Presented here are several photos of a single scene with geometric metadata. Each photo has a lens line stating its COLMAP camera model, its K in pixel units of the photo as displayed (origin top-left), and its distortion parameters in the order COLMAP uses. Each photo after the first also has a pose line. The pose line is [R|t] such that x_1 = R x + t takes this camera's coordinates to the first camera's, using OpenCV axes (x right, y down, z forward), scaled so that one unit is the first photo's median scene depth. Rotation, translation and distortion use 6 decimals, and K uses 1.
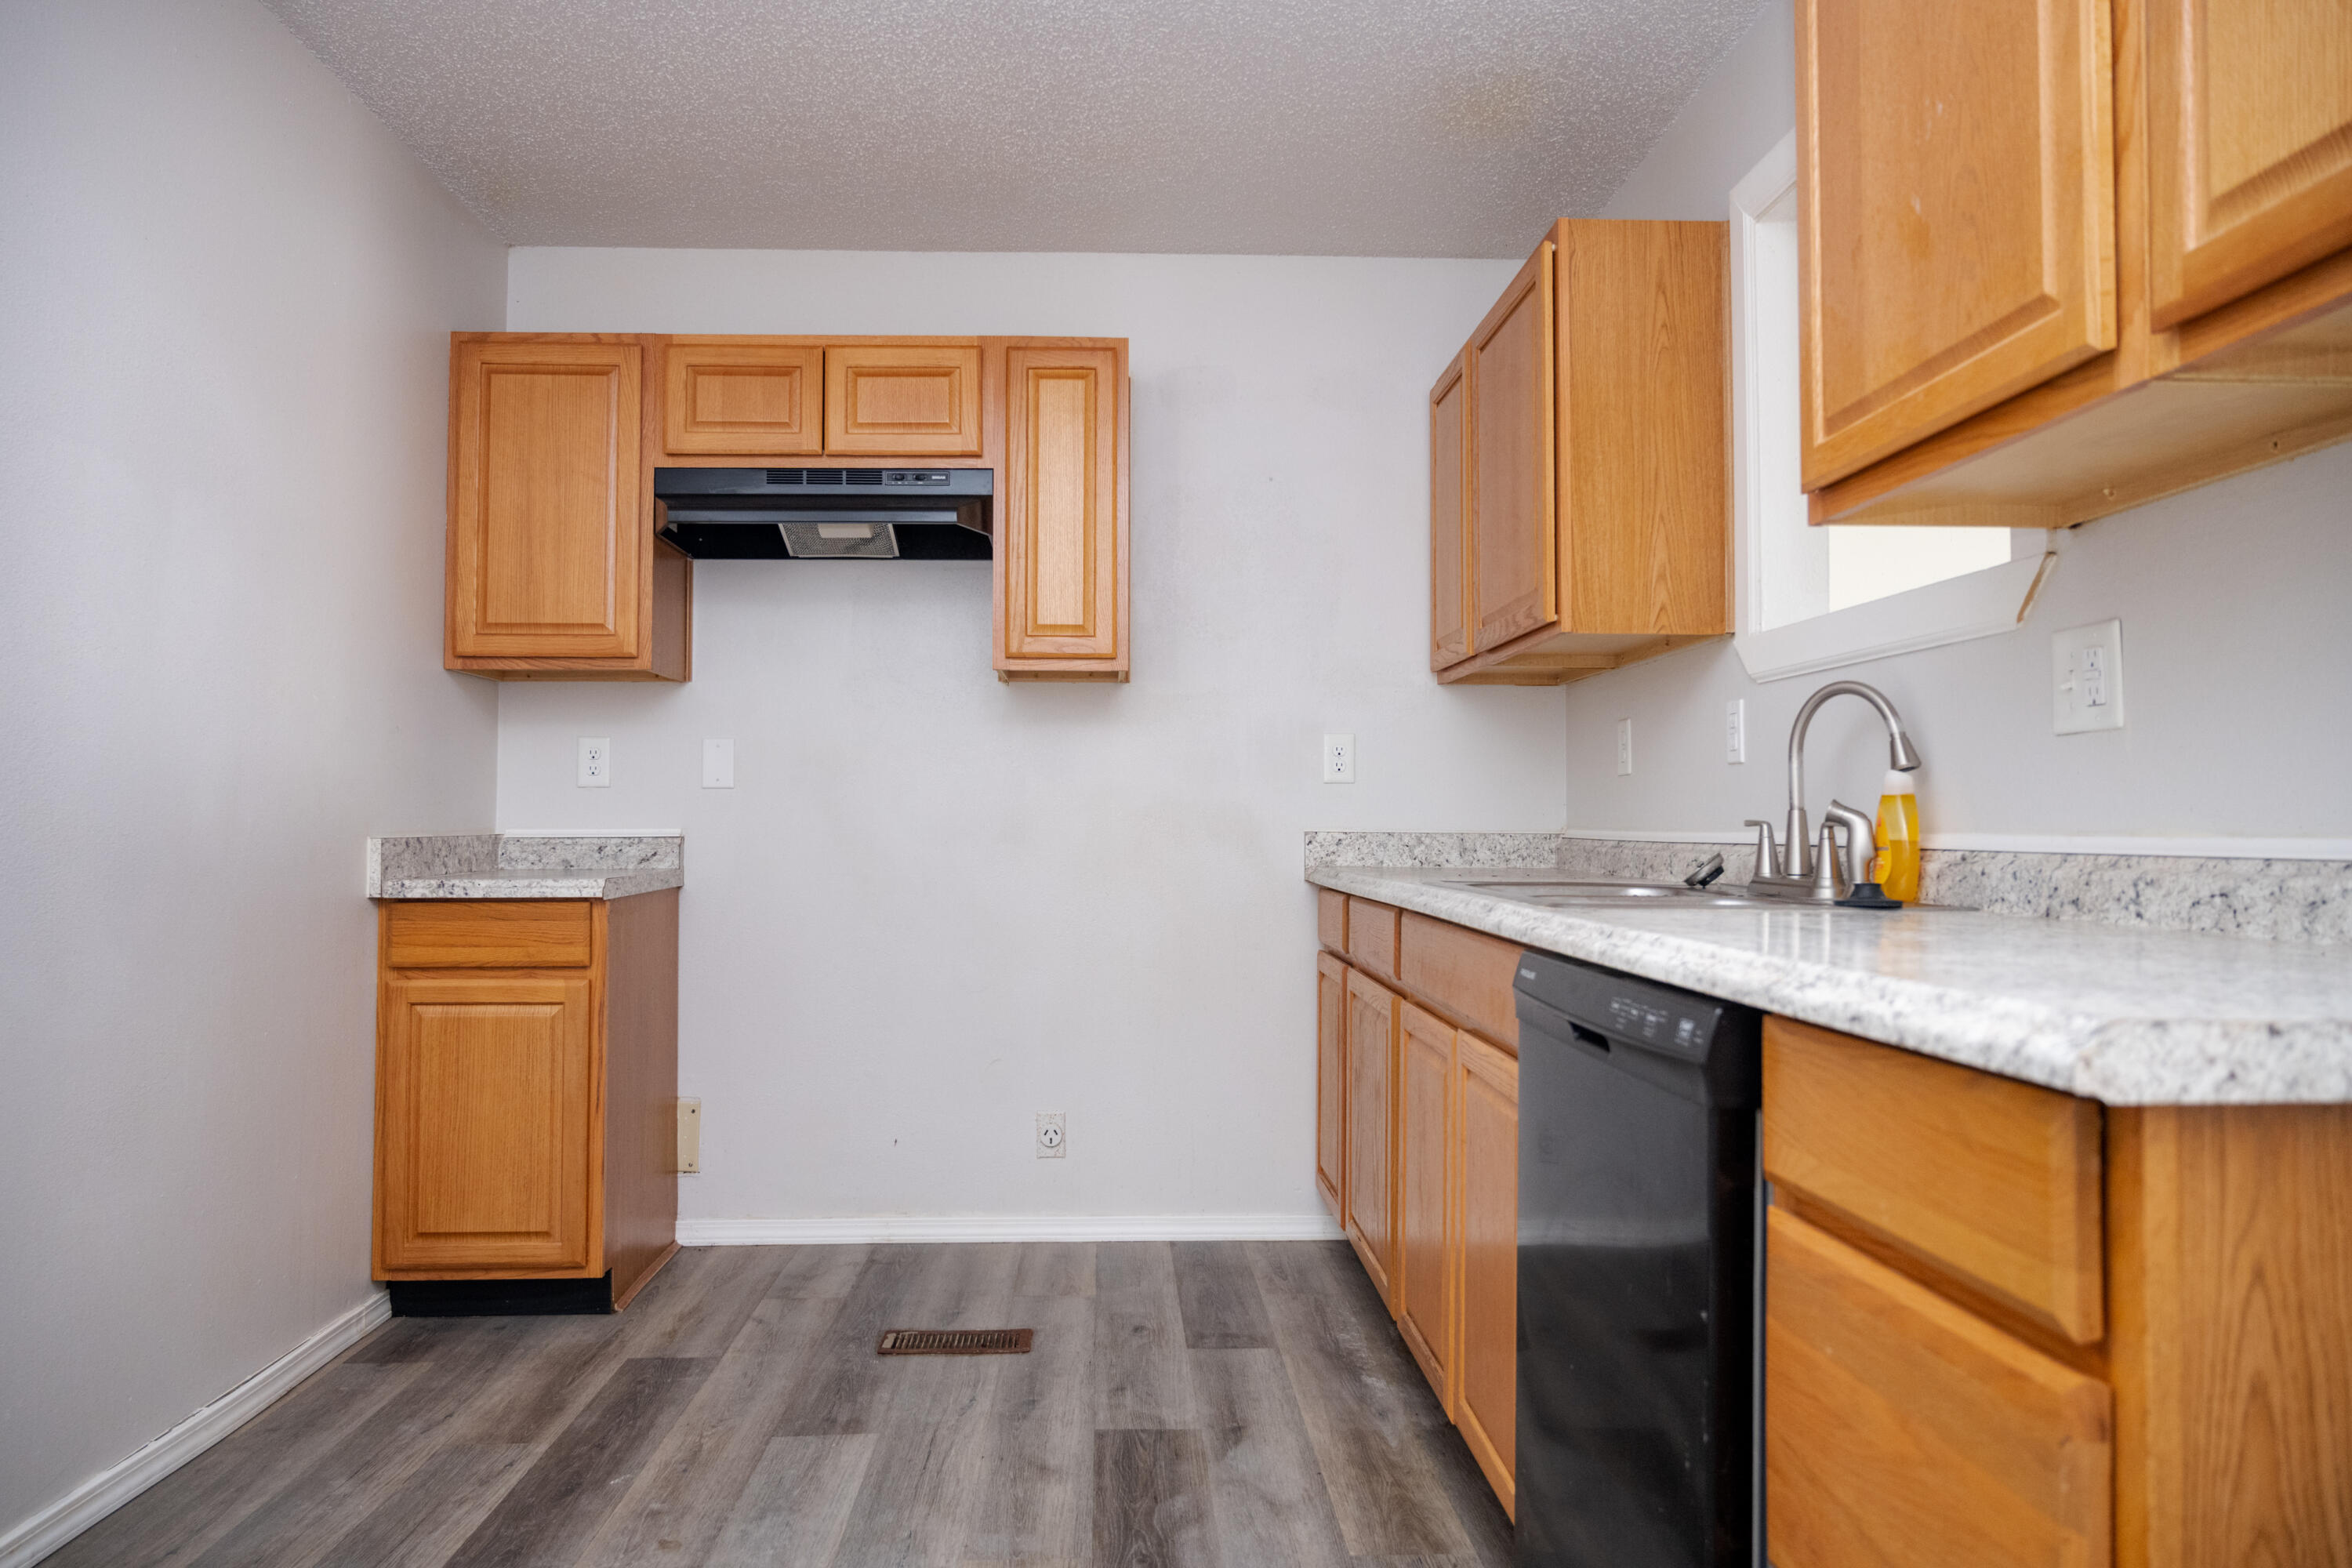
lens RADIAL K [[1579.4, 0, 1150.6], [0, 1579.4, 770.8], [0, 0, 1]] dist [-0.005738, 0.004664]
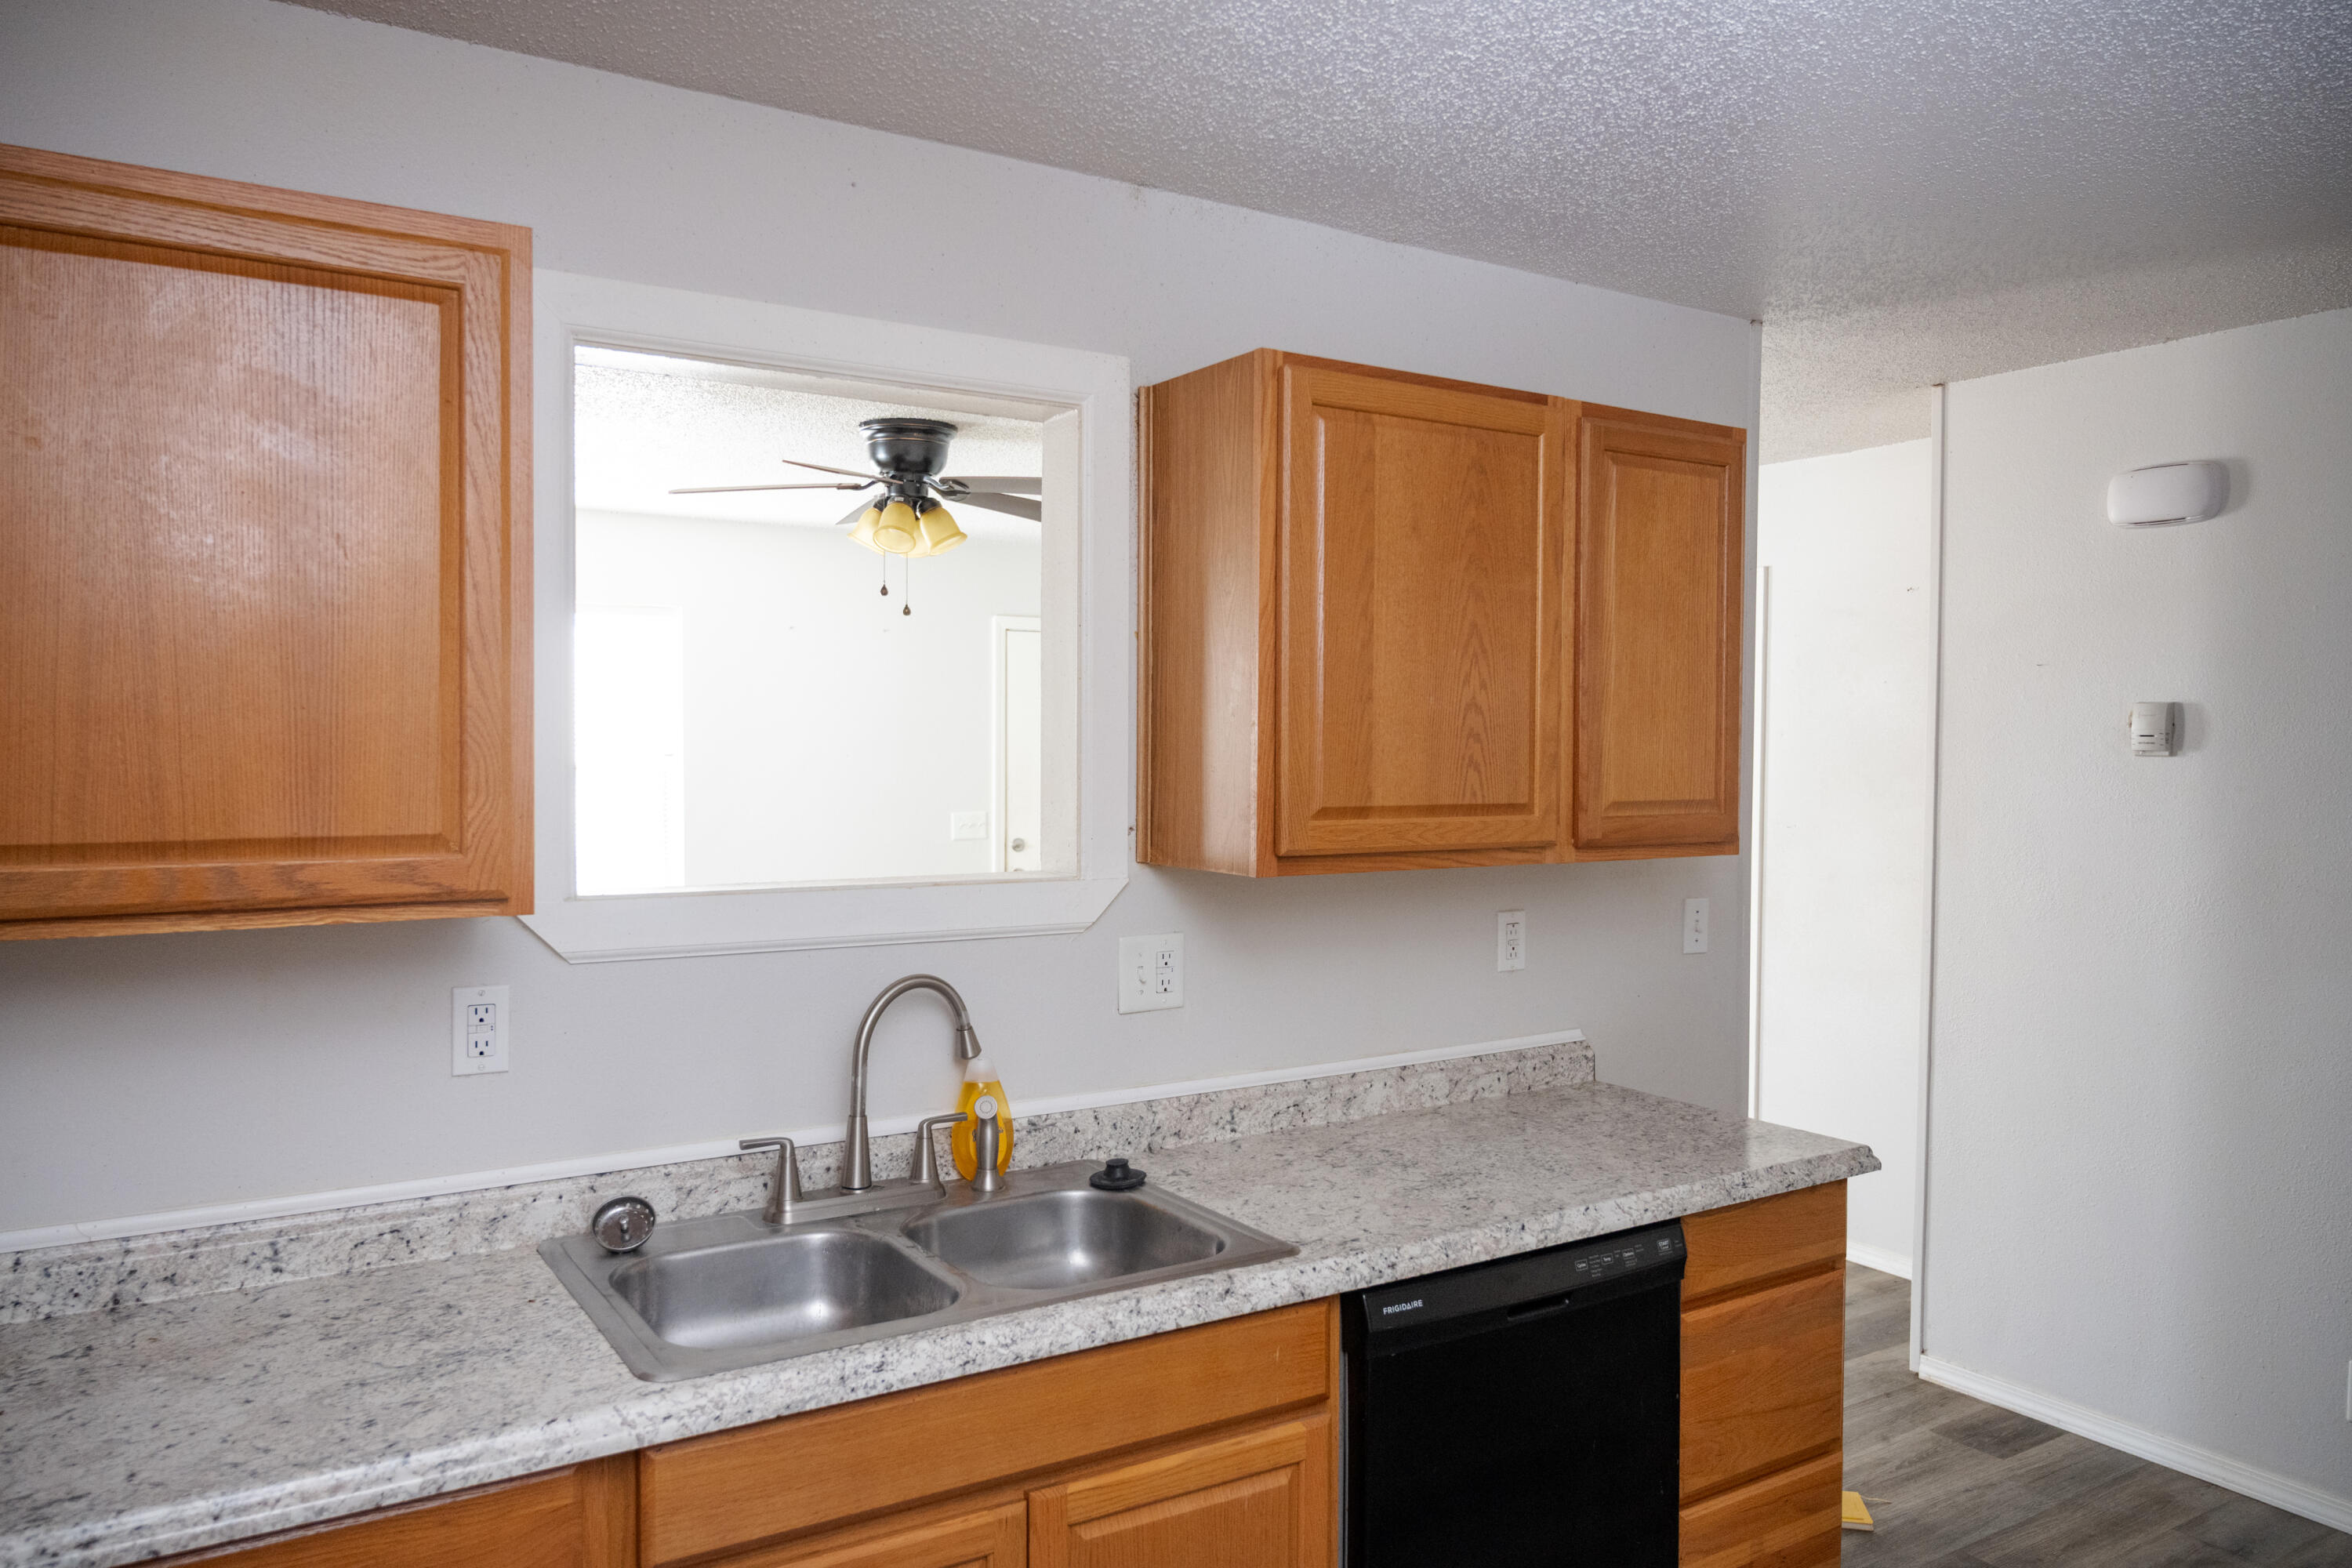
lens RADIAL K [[1600.1, 0, 1176.6], [0, 1600.1, 790.8], [0, 0, 1]] dist [-0.008774, 0.003367]
pose [[-0.509702, -0.033615, 0.859694, -0.399333], [-0.040856, 0.999055, 0.014841, -0.153597], [-0.859381, -0.027559, -0.510593, 1.088064]]
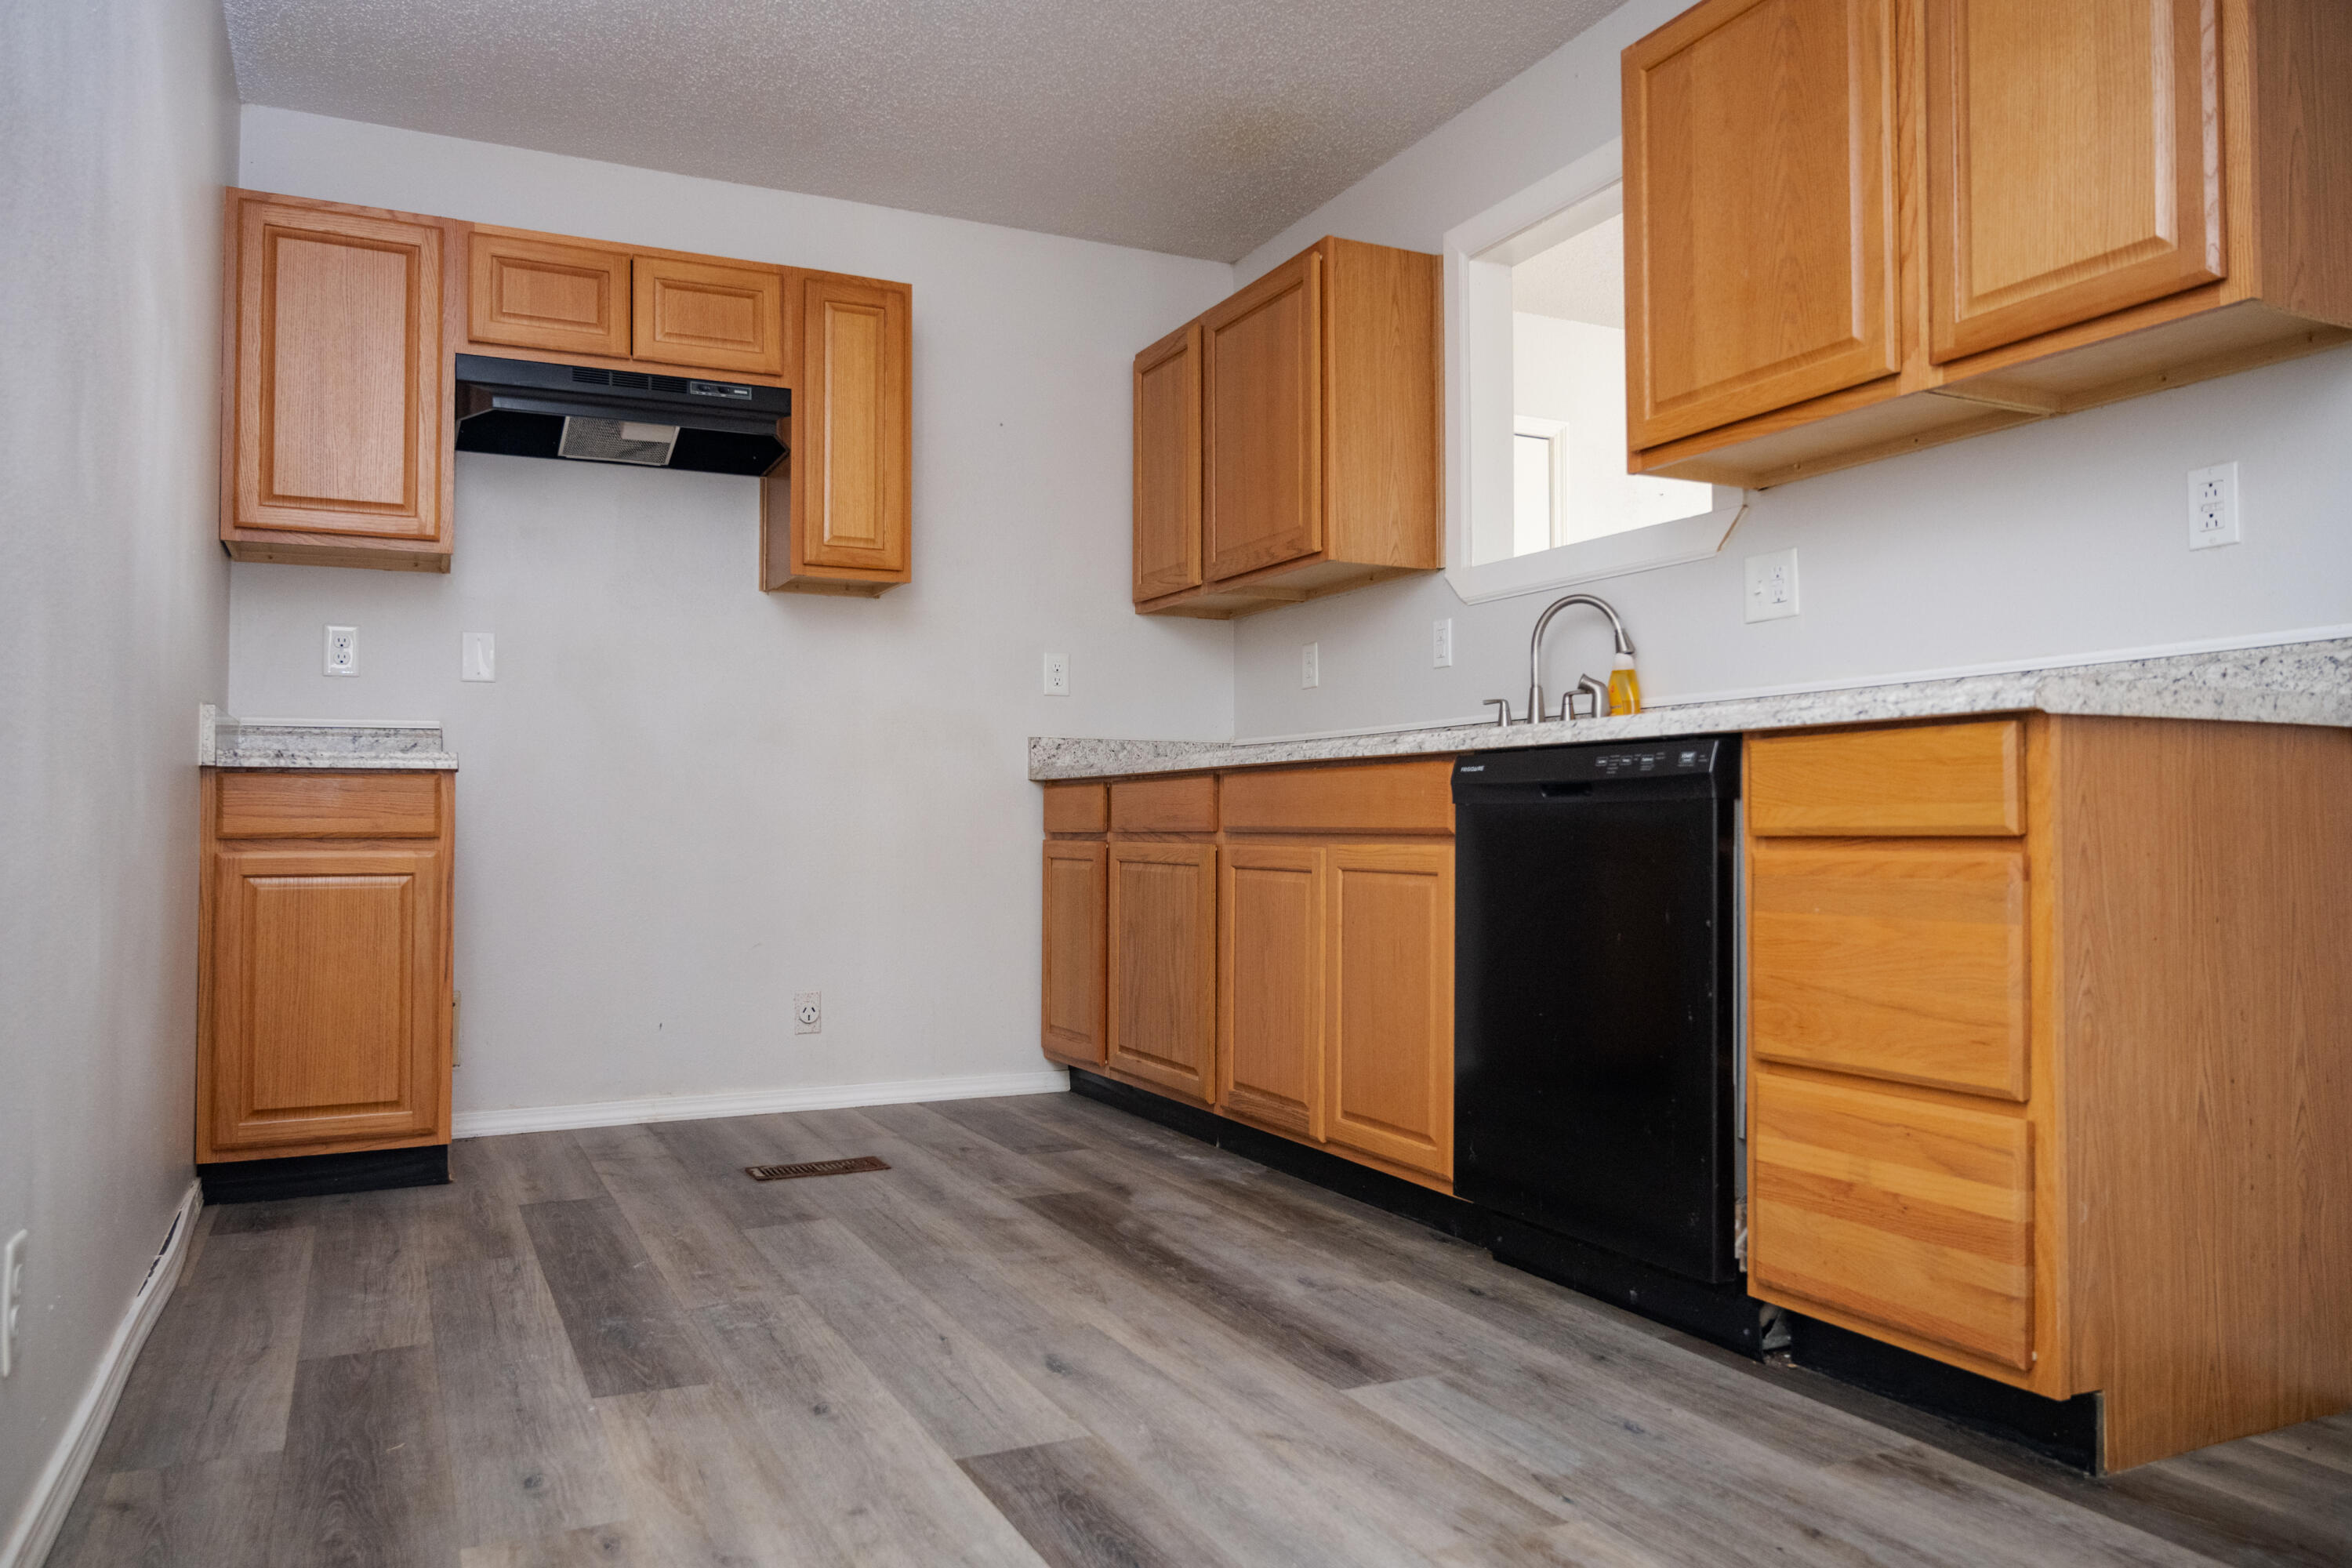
lens RADIAL K [[1643.4, 0, 1144.1], [0, 1643.4, 778.3], [0, 0, 1]] dist [-0.008723, 0.005407]
pose [[0.917896, 0.009681, 0.396702, -0.399086], [-0.011555, 0.999931, 0.002335, 0.086955], [-0.396652, -0.006727, 0.917944, -0.161733]]
